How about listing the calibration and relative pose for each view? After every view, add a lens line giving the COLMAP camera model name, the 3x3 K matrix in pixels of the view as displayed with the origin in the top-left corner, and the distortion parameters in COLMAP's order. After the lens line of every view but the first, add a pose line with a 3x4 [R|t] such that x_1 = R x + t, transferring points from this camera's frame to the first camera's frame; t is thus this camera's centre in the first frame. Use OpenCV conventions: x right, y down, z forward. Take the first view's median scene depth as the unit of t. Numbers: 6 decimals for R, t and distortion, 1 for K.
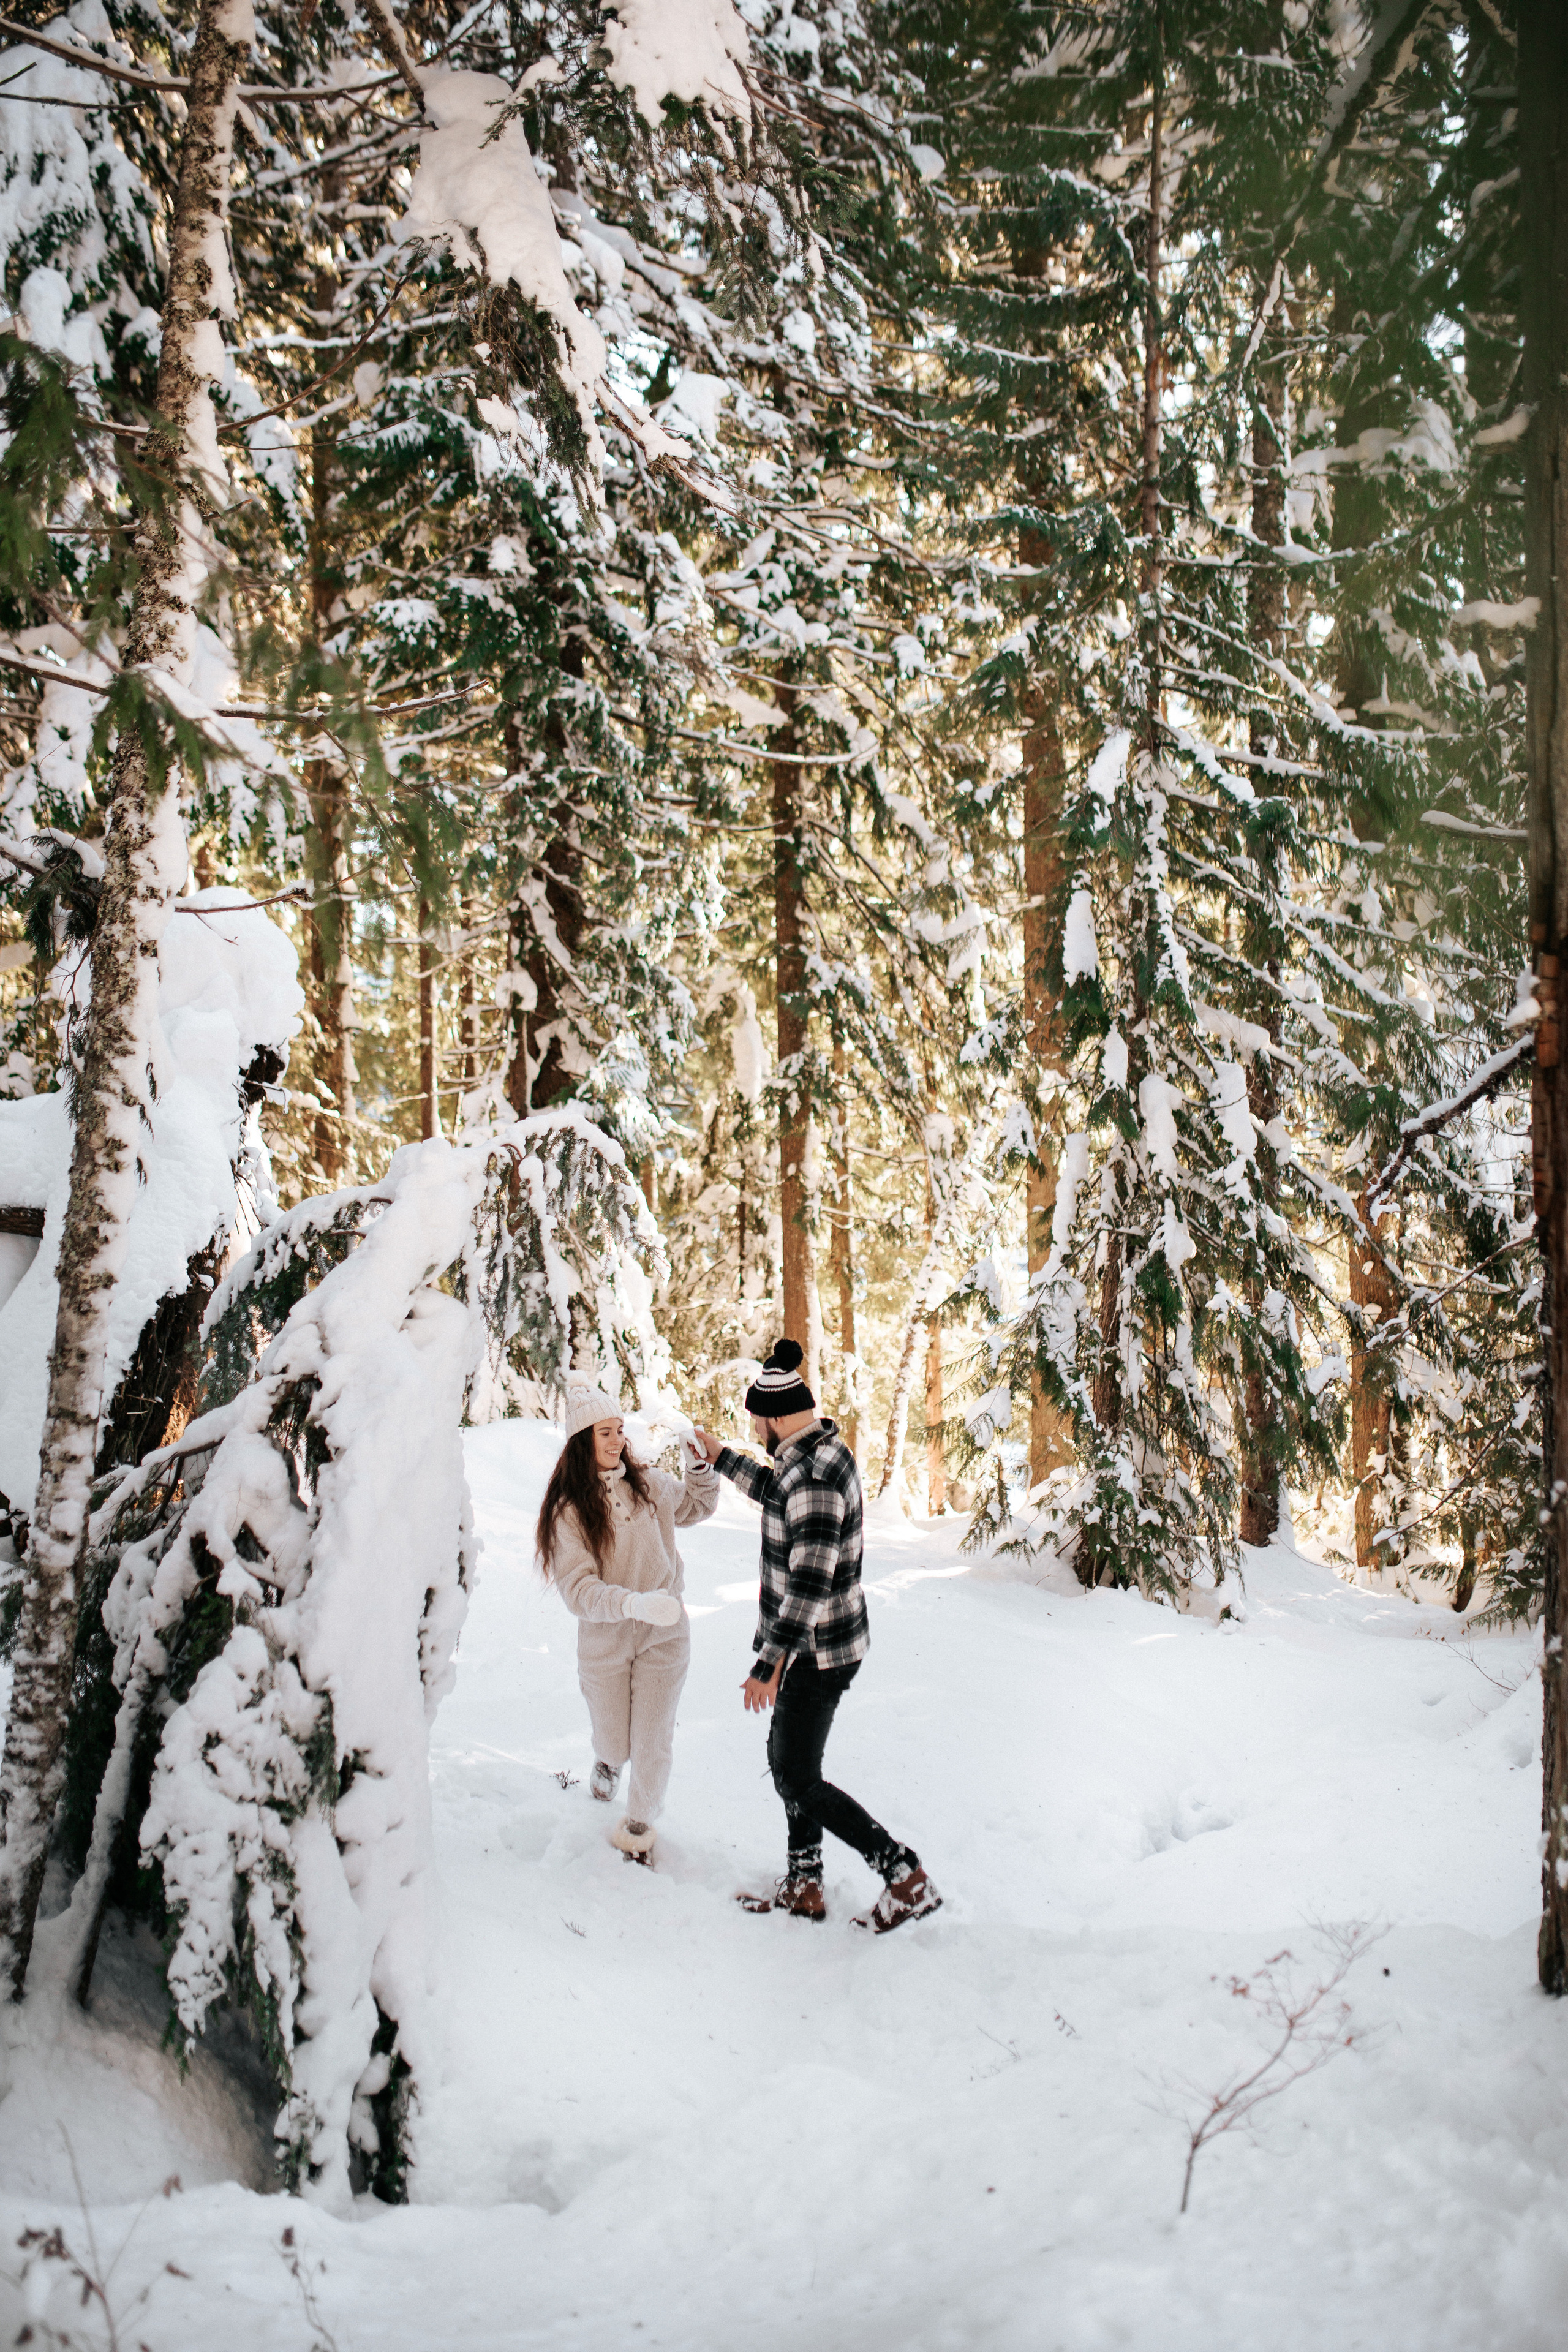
lens RADIAL K [[2237.5, 0, 784.0], [0, 2237.5, 1176.0], [0, 0, 1]] dist [-0.068157, 0.105621]
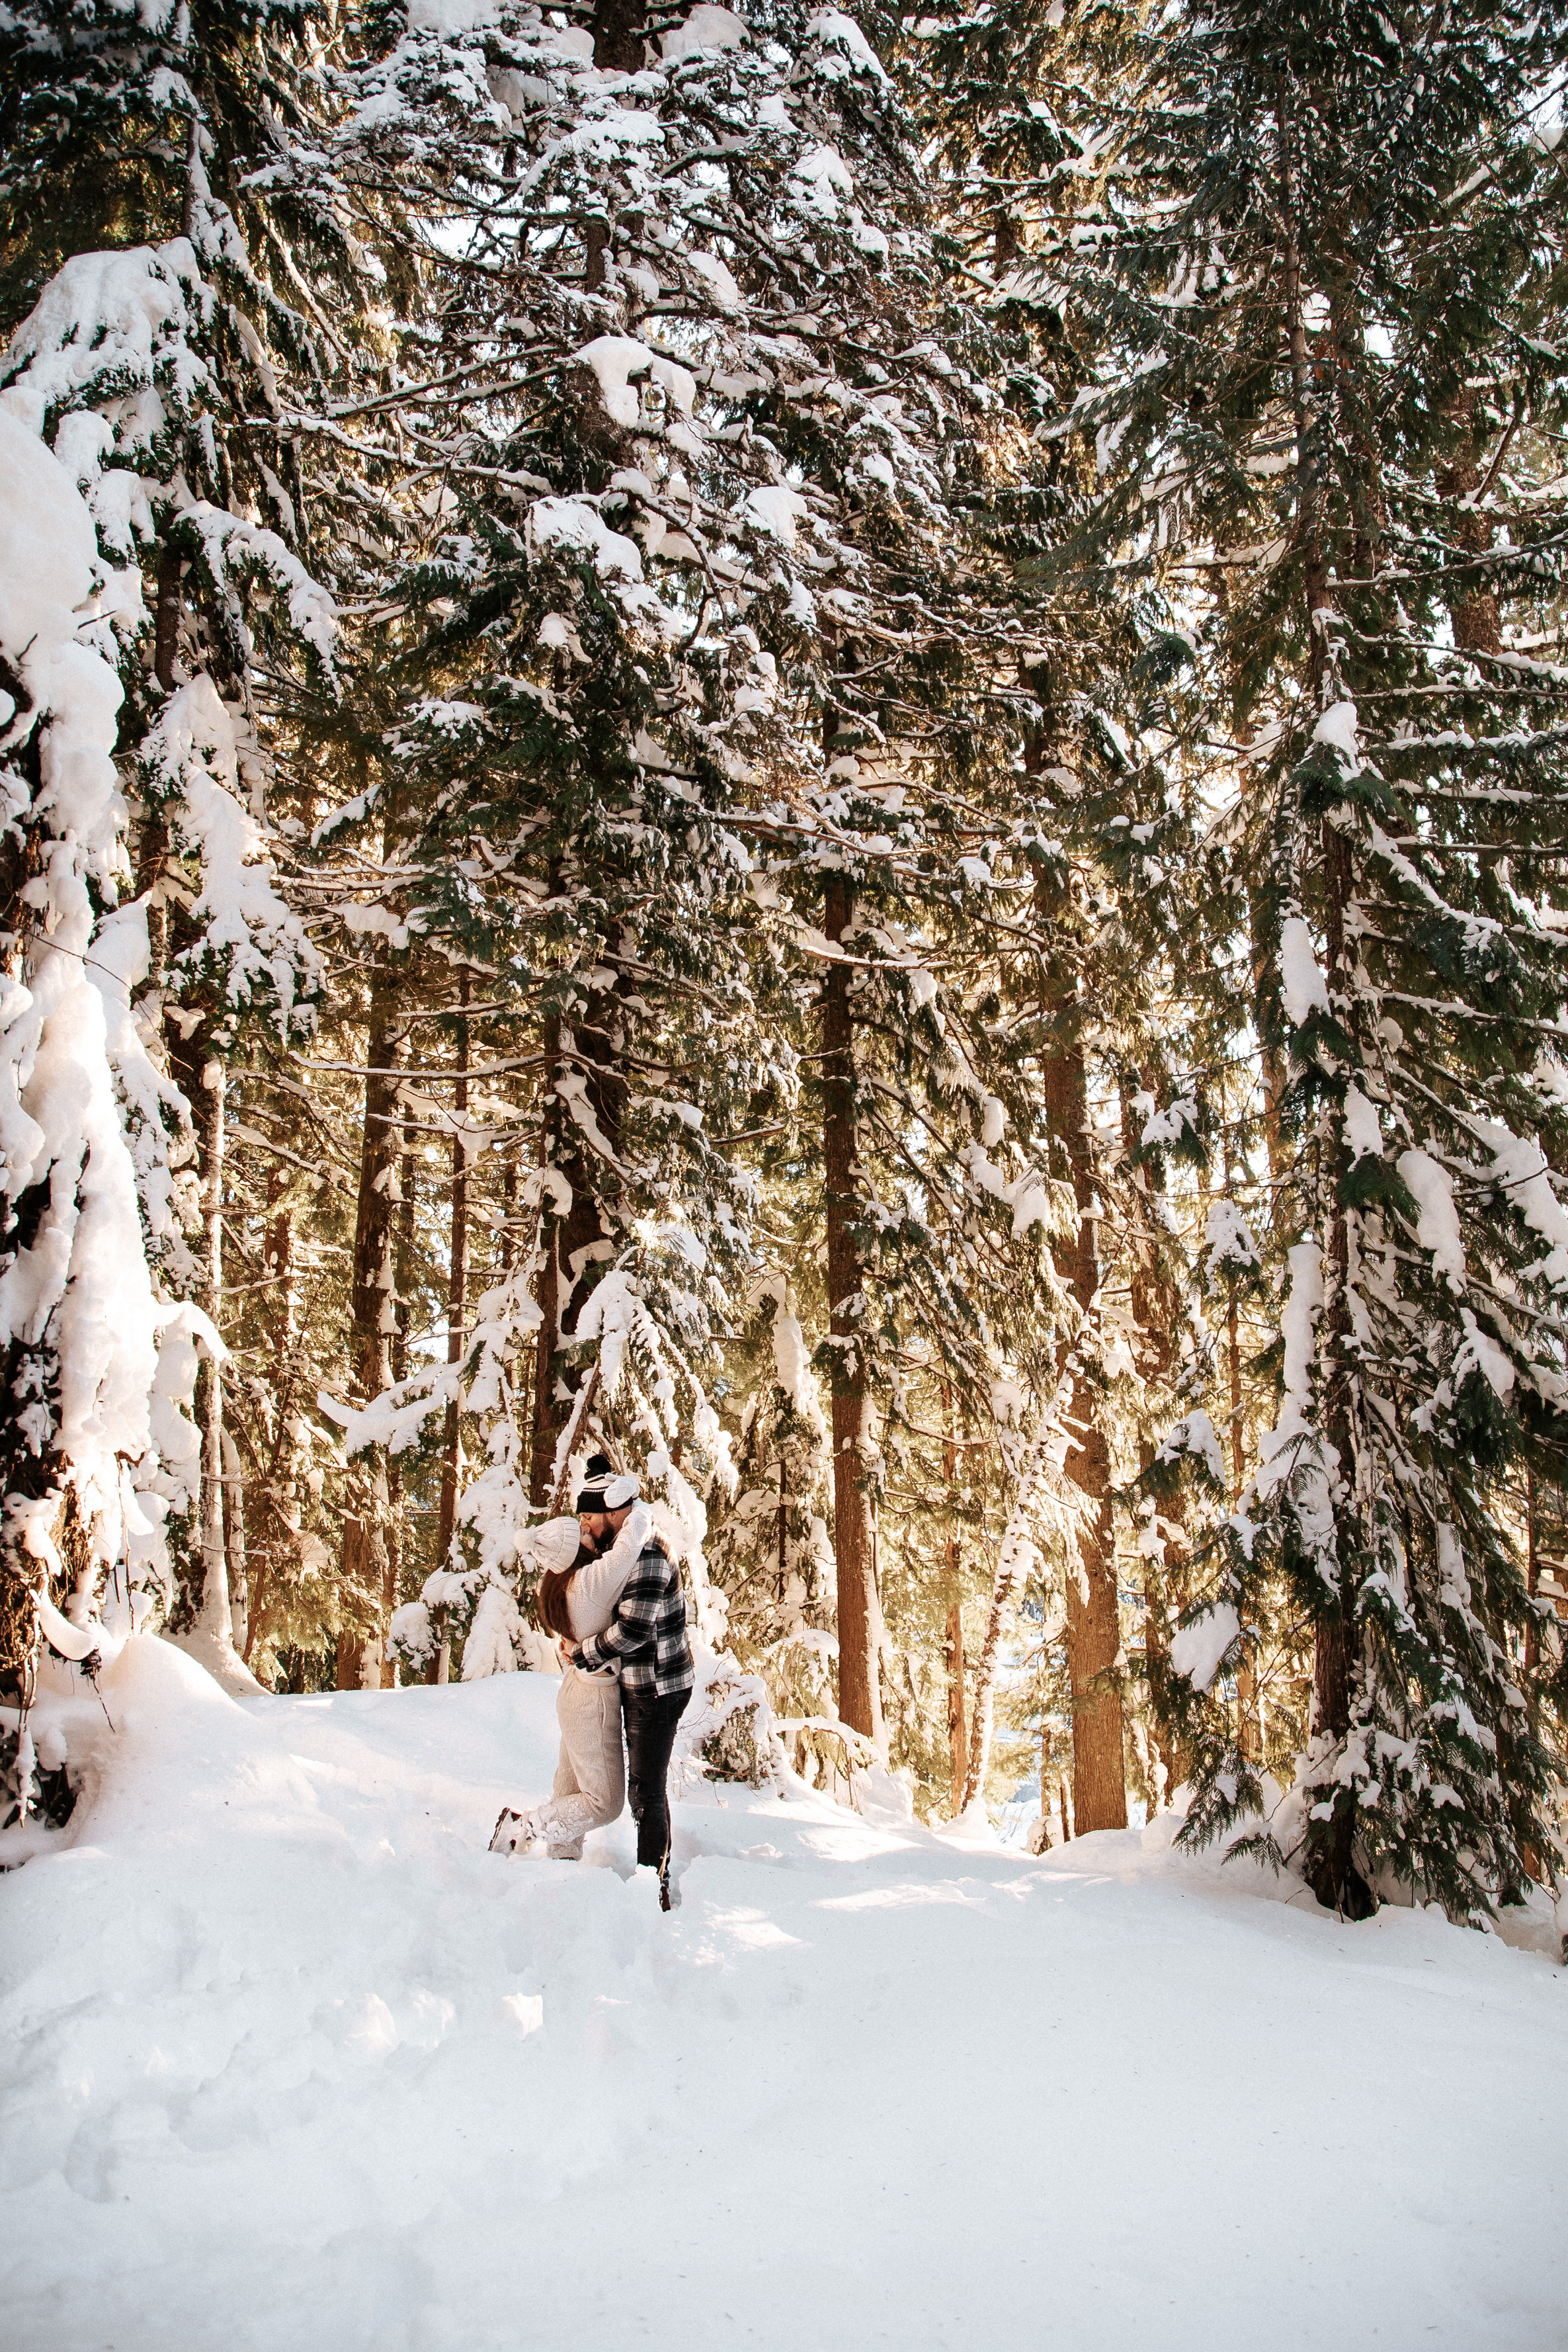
lens RADIAL K [[1687.9, 0, 779.8], [0, 1687.9, 1131.5], [0, 0, 1]] dist [-0.090973, 0.001259]
pose [[0.999970, 0.002892, 0.007175, -0.038245], [-0.000824, 0.962055, -0.272853, 0.081432], [-0.007692, 0.272839, 0.962029, 0.398152]]
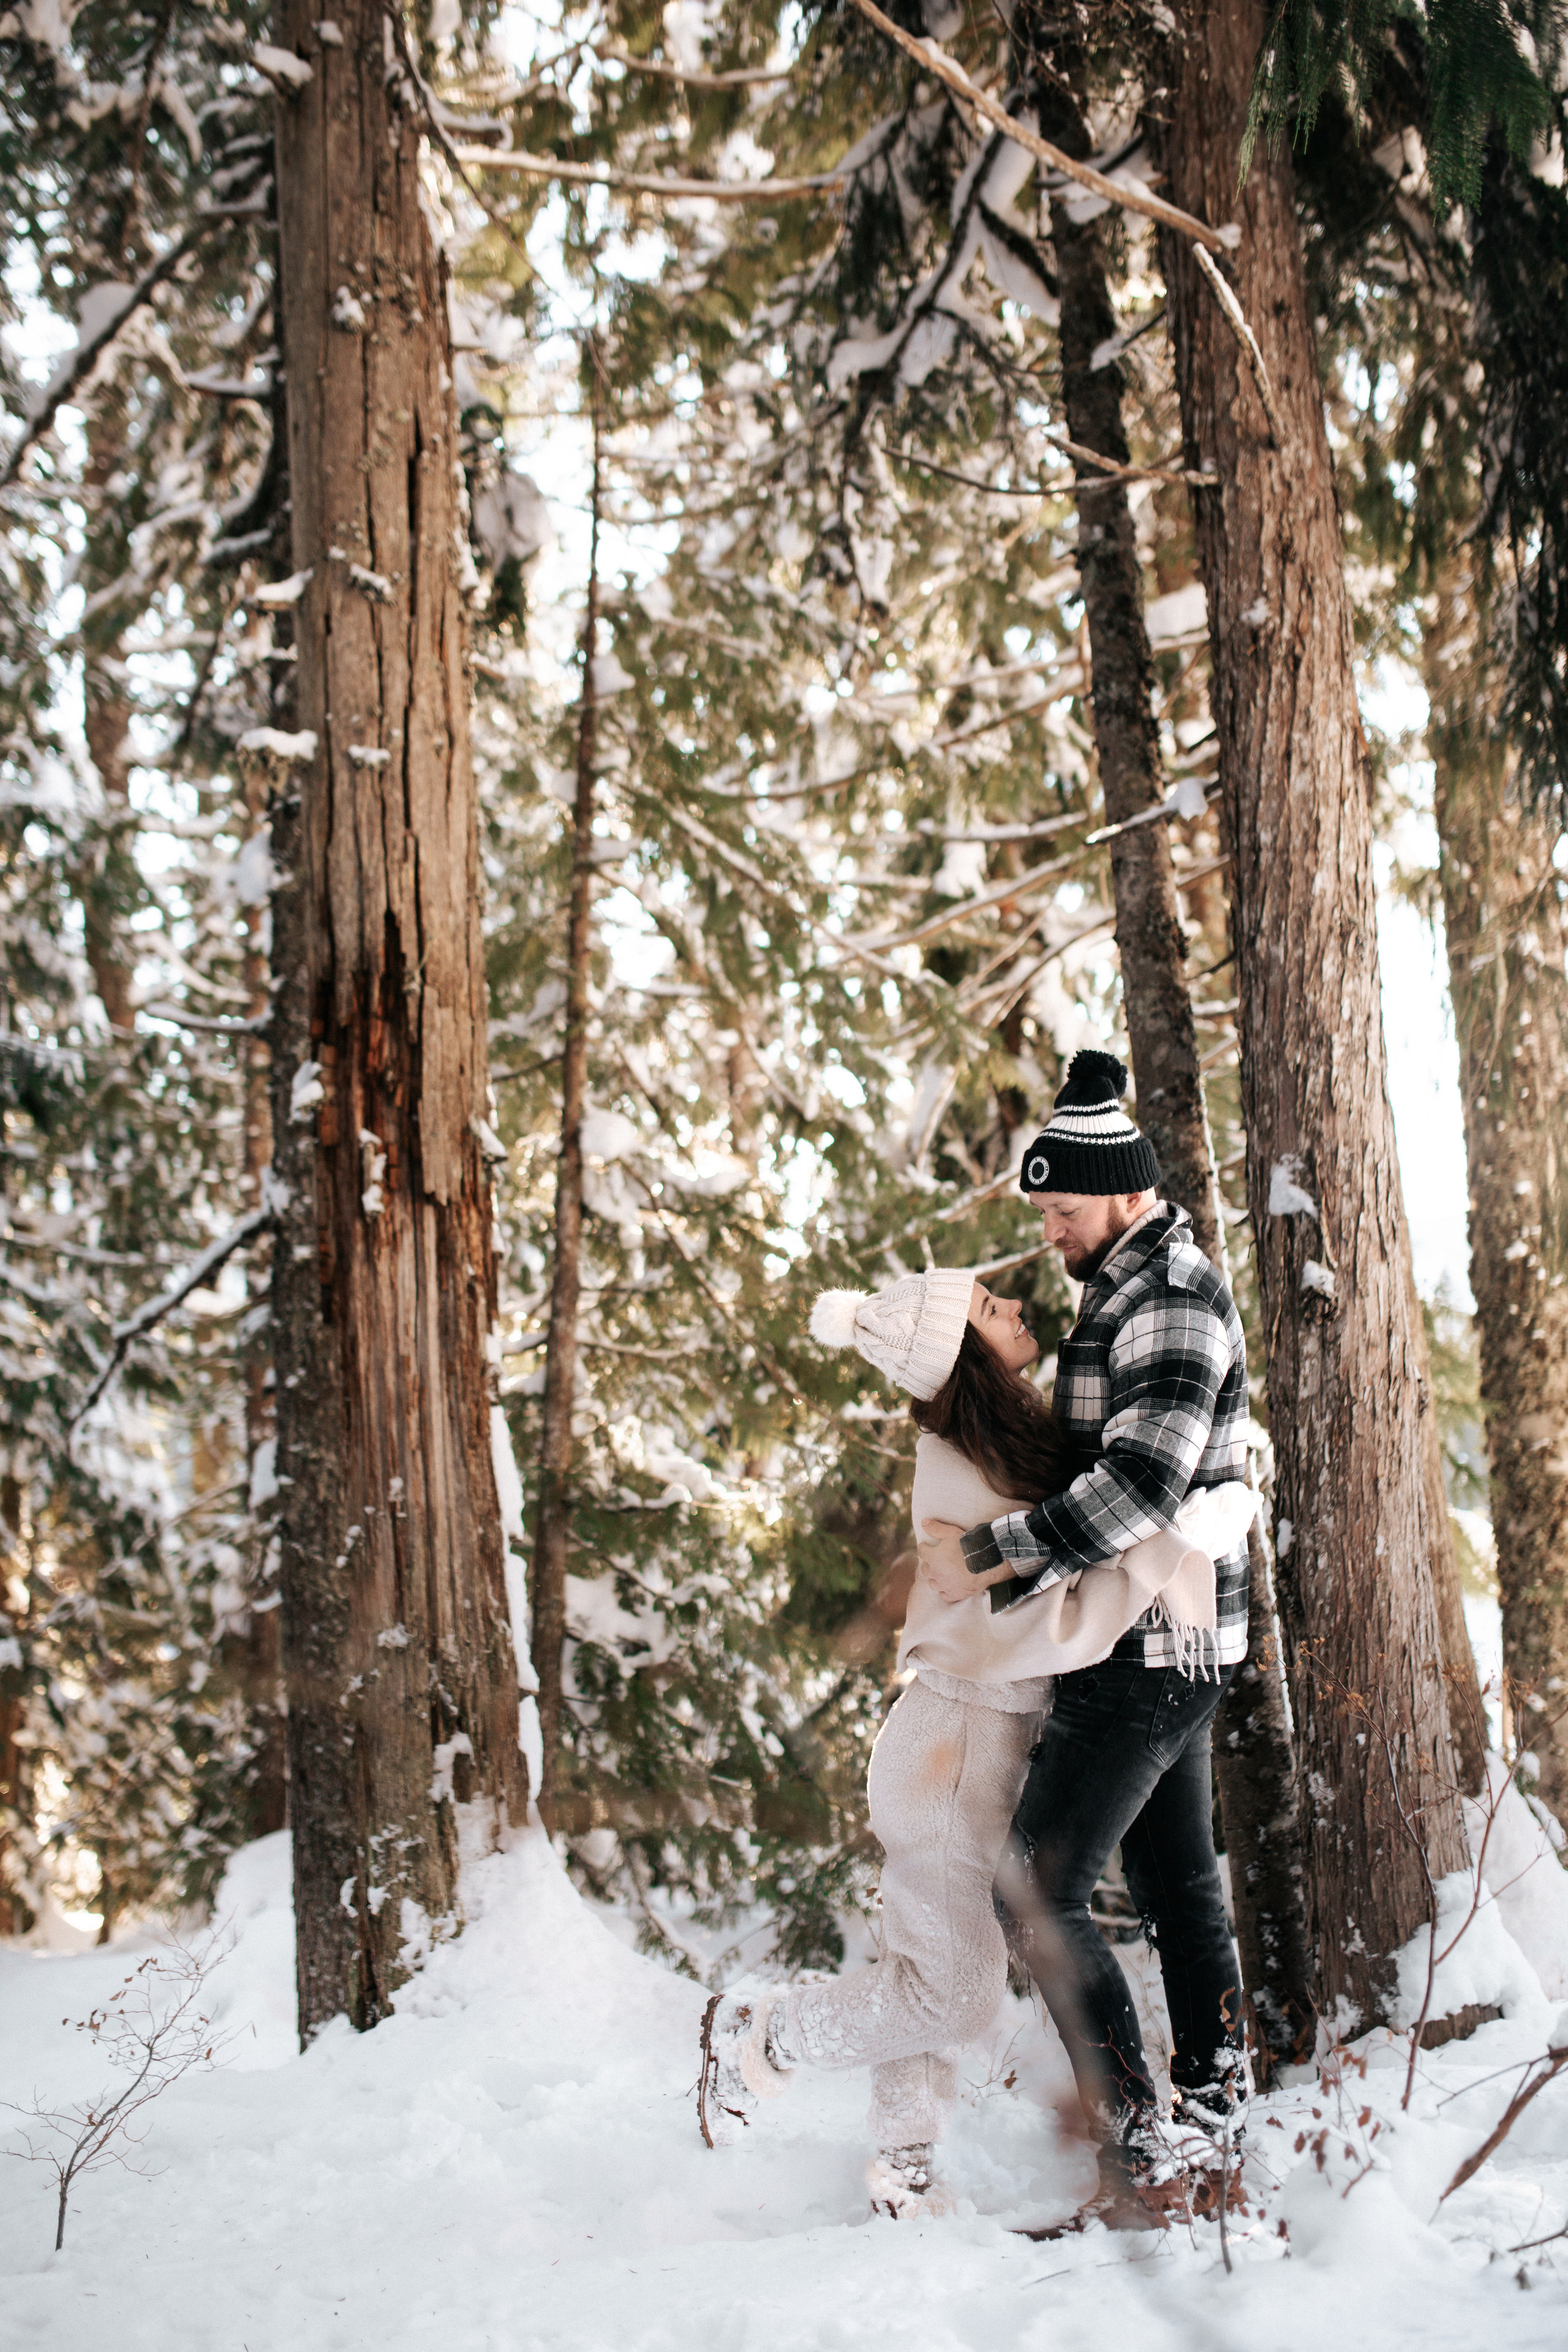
lens RADIAL K [[2254.0, 0, 784.0], [0, 2254.0, 1176.0], [0, 0, 1]] dist [-0.070821, 0.114741]
pose [[0.815386, 0.040491, 0.577500, -0.030673], [0.067616, 0.984062, -0.164466, 0.043884], [-0.574956, 0.173152, 0.799653, -0.004303]]
